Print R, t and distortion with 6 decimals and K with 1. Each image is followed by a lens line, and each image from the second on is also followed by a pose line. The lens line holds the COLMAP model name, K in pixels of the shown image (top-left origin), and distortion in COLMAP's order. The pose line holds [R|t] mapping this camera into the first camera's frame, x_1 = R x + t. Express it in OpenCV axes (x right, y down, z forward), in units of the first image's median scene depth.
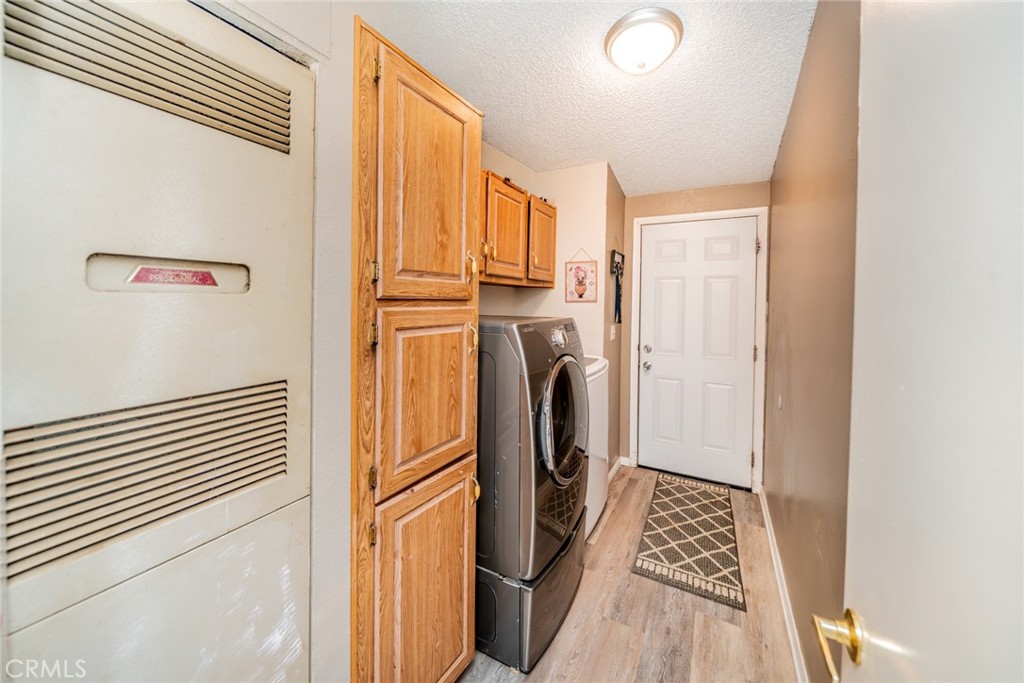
lens RADIAL K [[380.0, 0, 480.0], [0, 380.0, 302.6], [0, 0, 1]] dist [-0.001294, -0.000083]
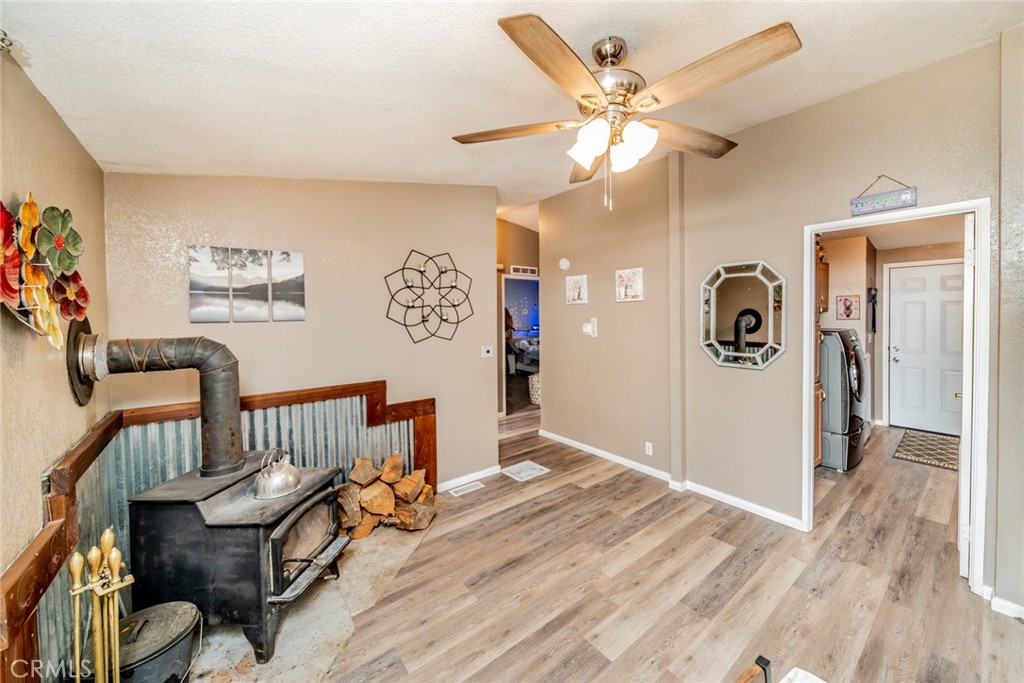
lens RADIAL K [[380.0, 0, 552.3], [0, 380.0, 320.4], [0, 0, 1]] dist [-0.001294, -0.000083]
pose [[0.957106, -0.018226, -0.289163, -0.485086], [0.019939, 0.999797, 0.002982, -0.028229], [0.289050, -0.008620, 0.957275, -0.953245]]
